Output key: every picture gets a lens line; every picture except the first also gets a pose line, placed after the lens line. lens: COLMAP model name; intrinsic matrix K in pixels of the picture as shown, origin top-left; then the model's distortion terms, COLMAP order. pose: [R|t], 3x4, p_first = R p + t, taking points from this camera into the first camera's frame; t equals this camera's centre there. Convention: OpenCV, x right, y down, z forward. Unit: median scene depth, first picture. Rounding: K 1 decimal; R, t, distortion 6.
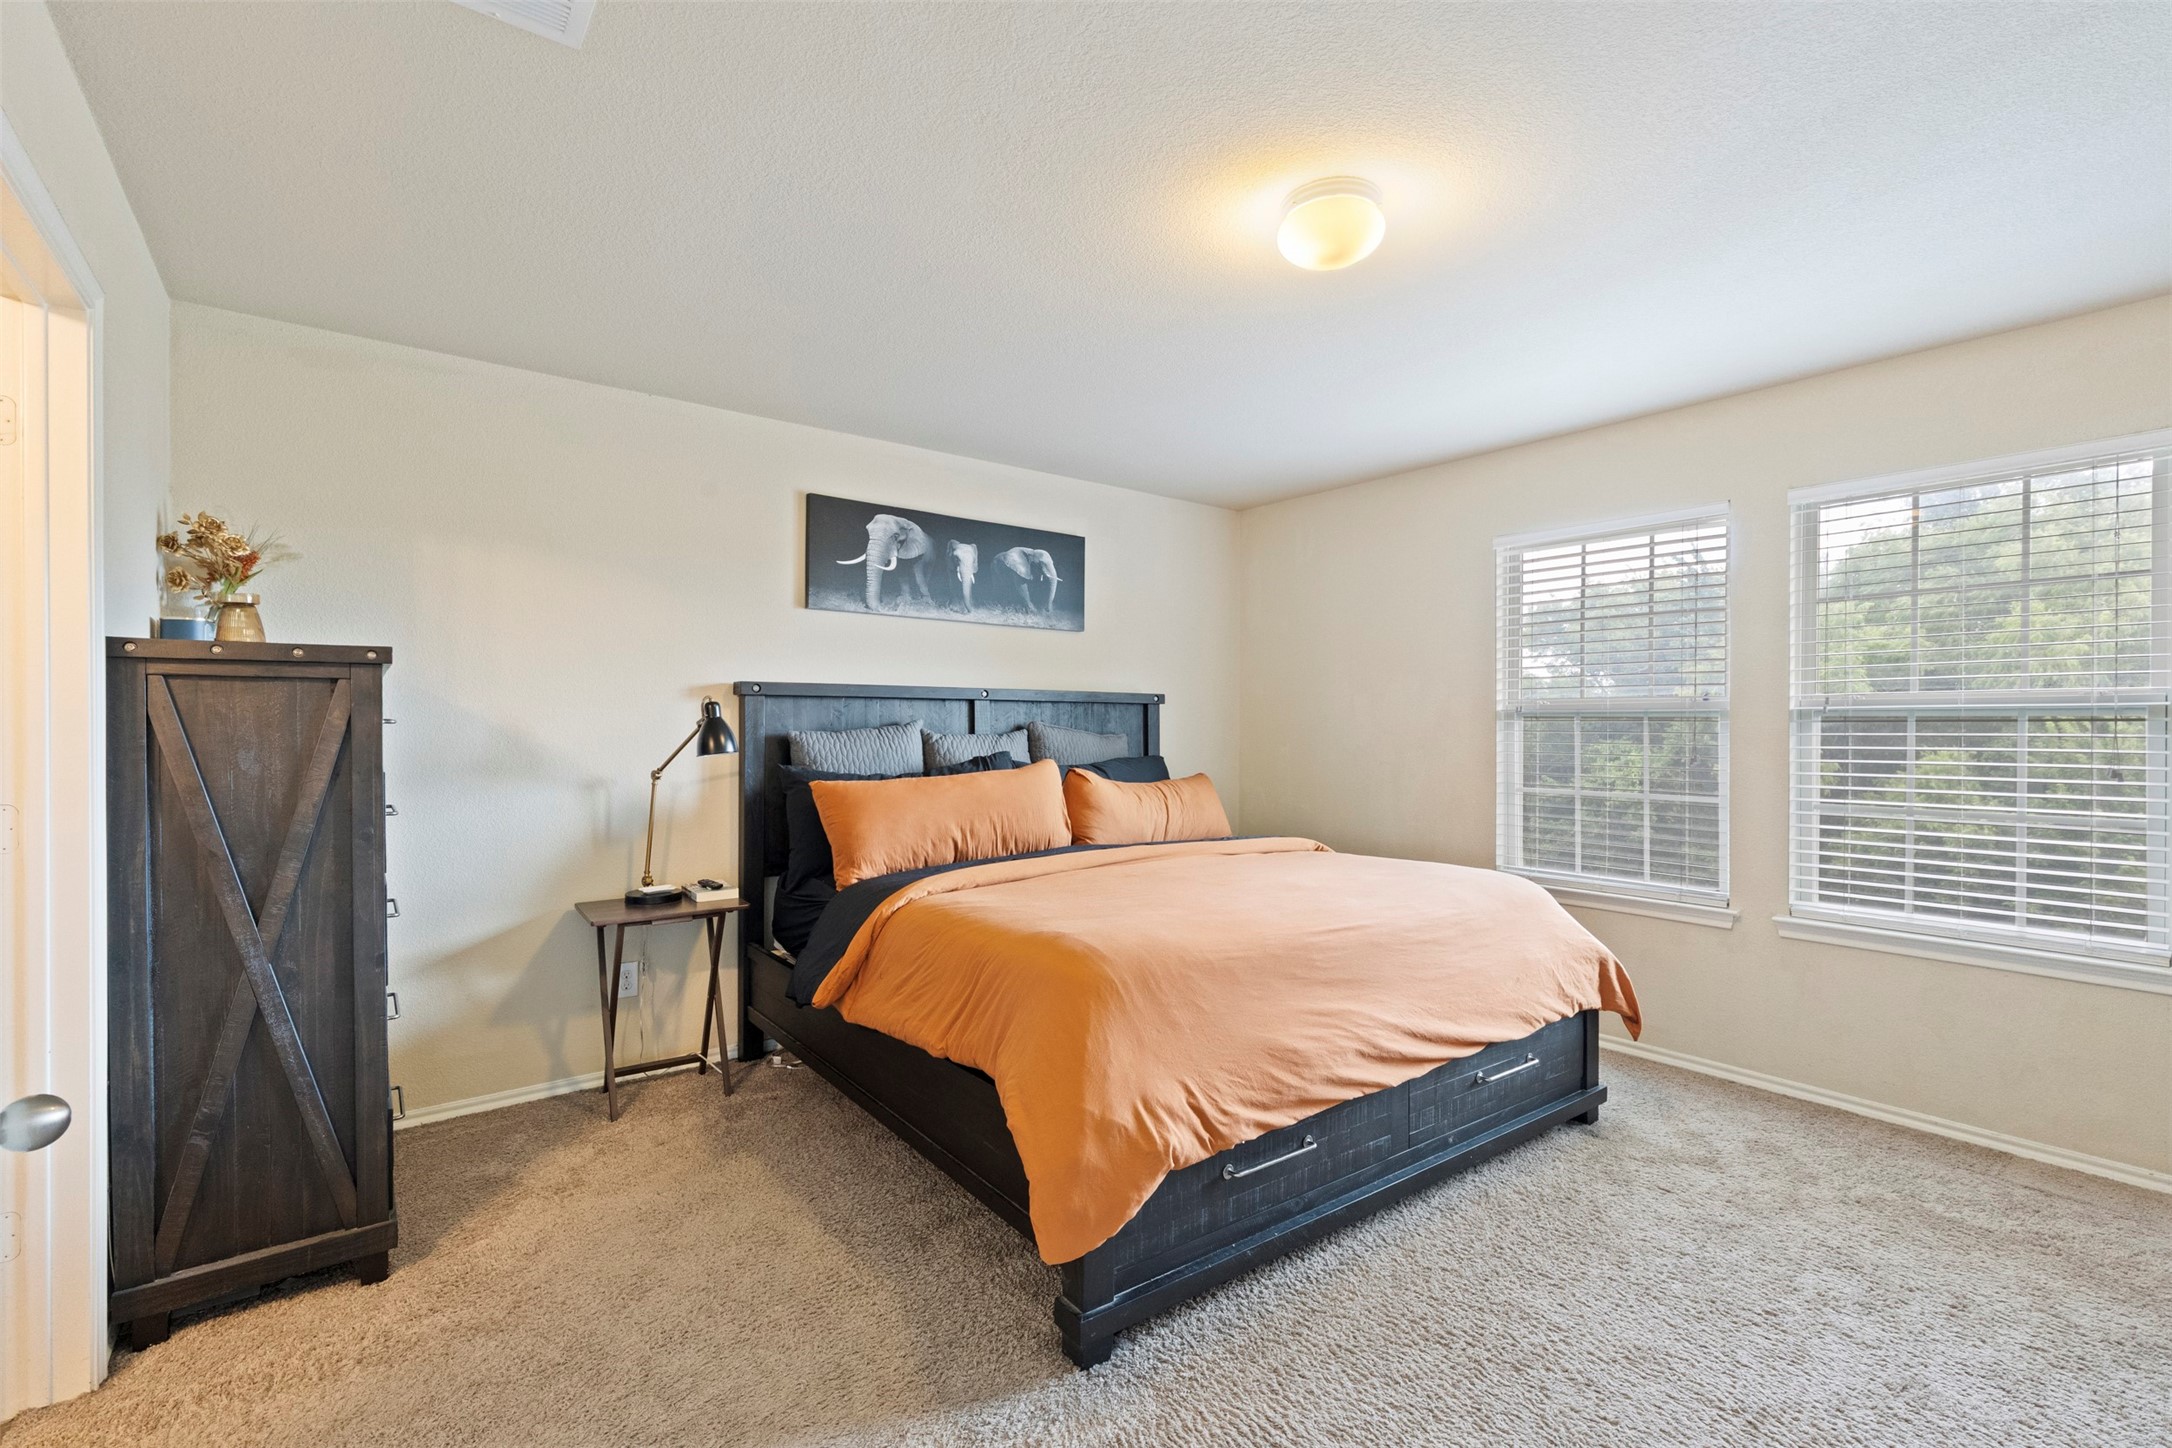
lens RADIAL K [[997.0, 0, 1109.3], [0, 997.0, 728.3], [0, 0, 1]] dist [0.001446, -0.001017]
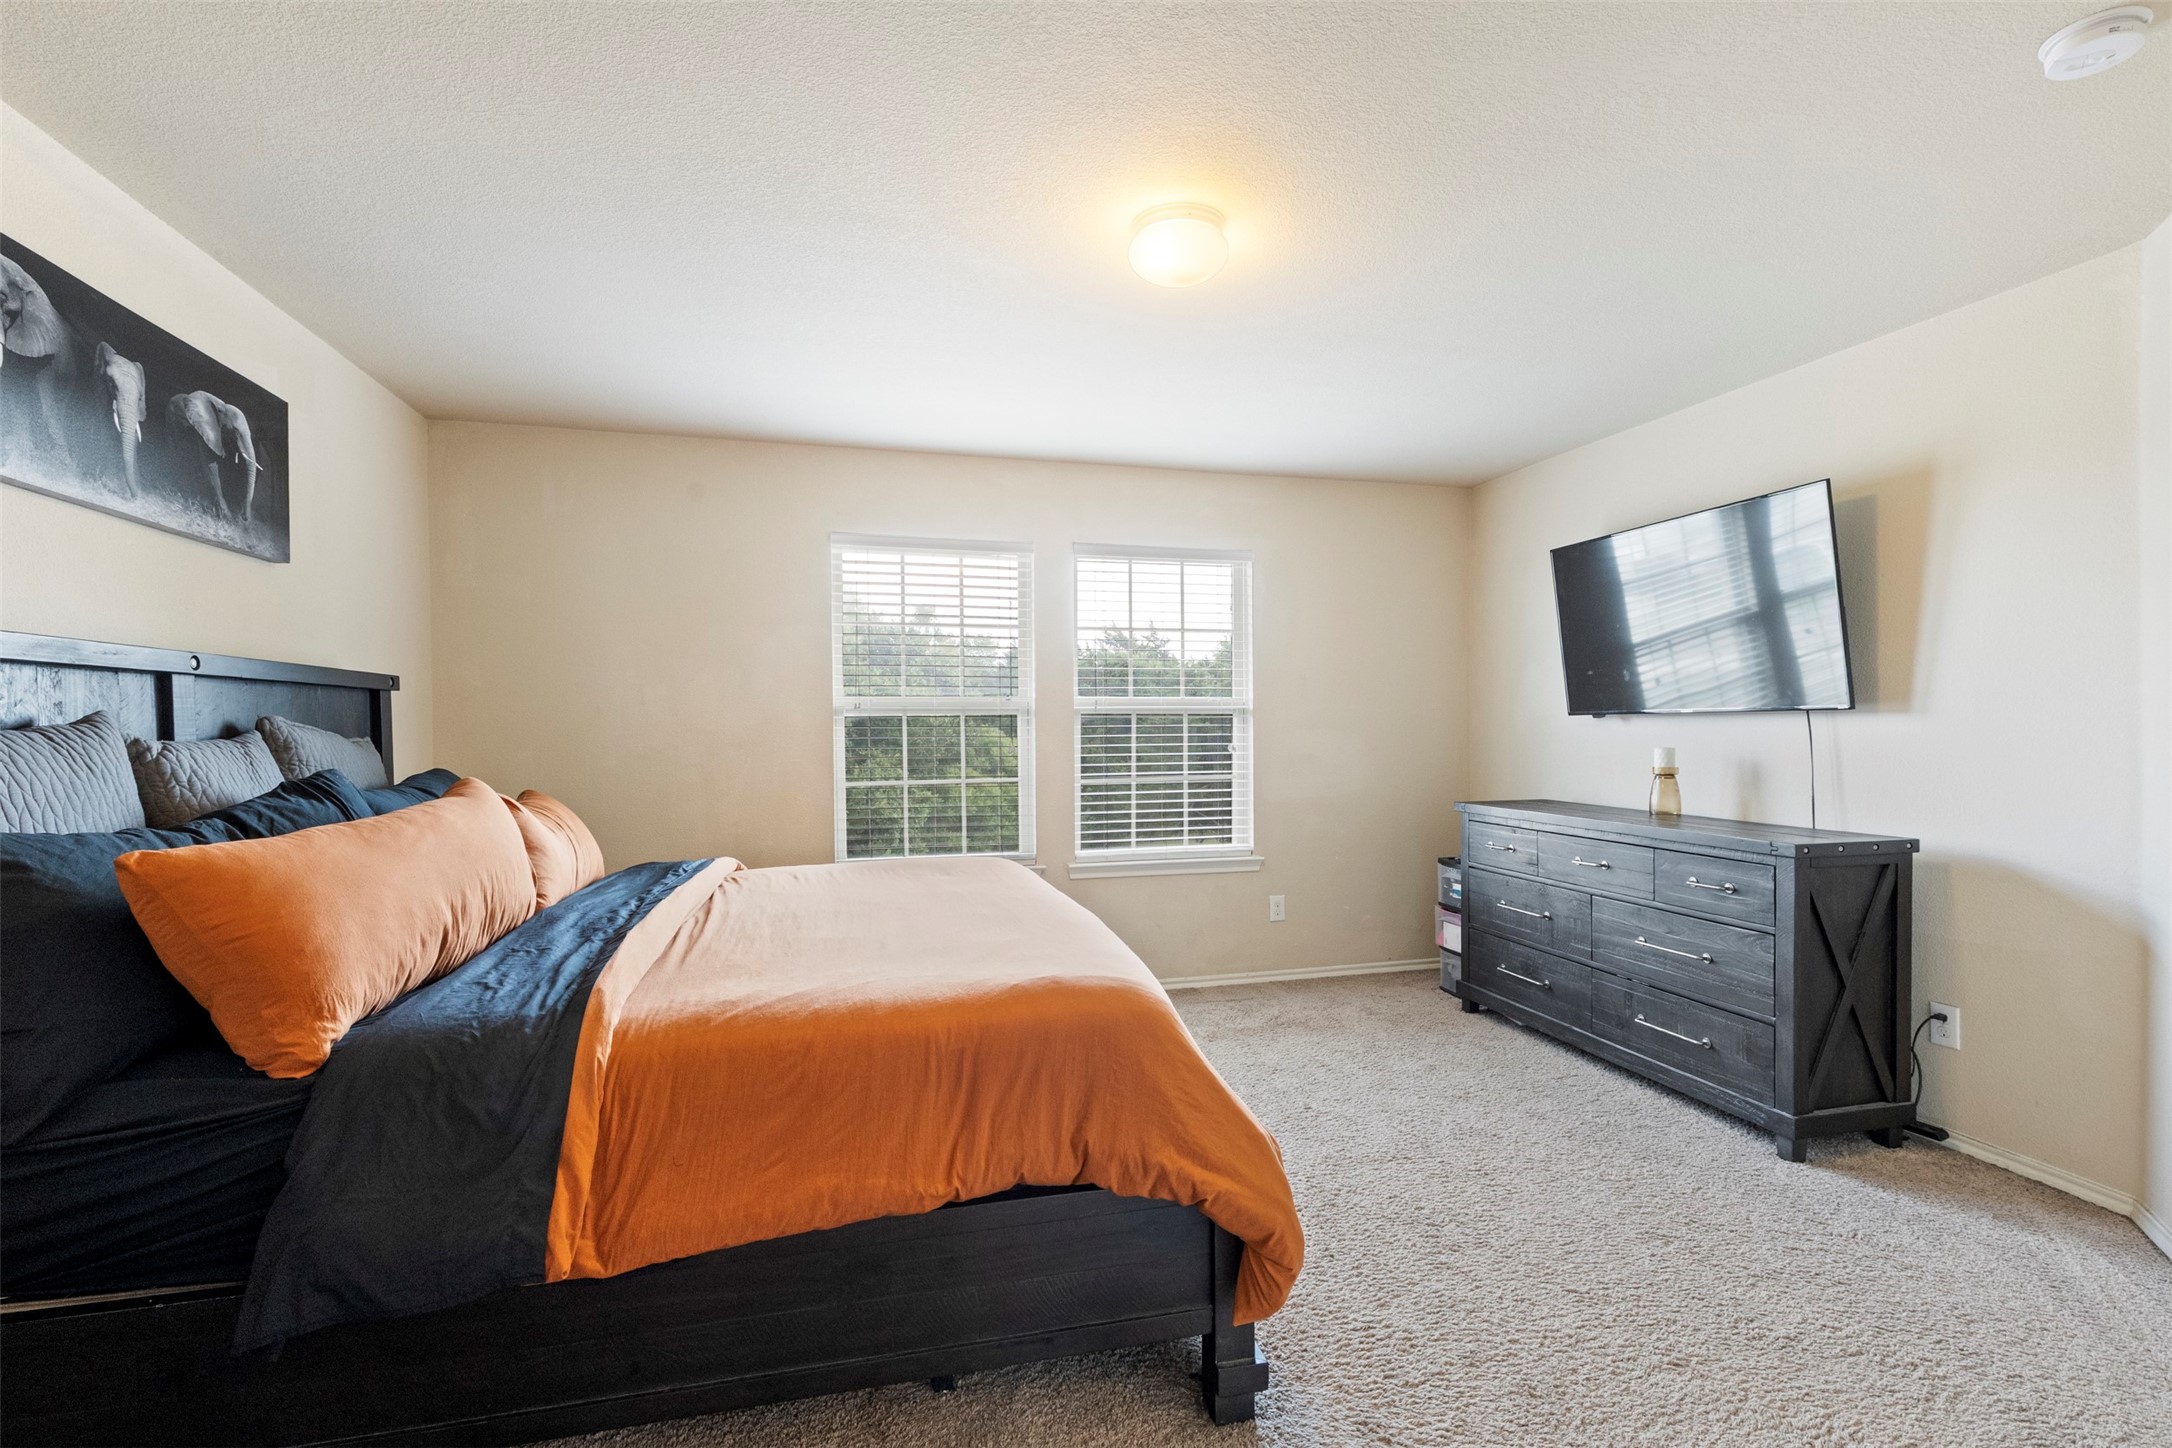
lens RADIAL K [[997.0, 0, 1105.1], [0, 997.0, 722.5], [0, 0, 1]] dist [0.001446, -0.001017]
pose [[0.369923, -0.001977, 0.929060, -0.426292], [0.007630, 0.999970, -0.000910, 0.001104], [-0.929031, 0.007426, 0.369927, 0.362645]]
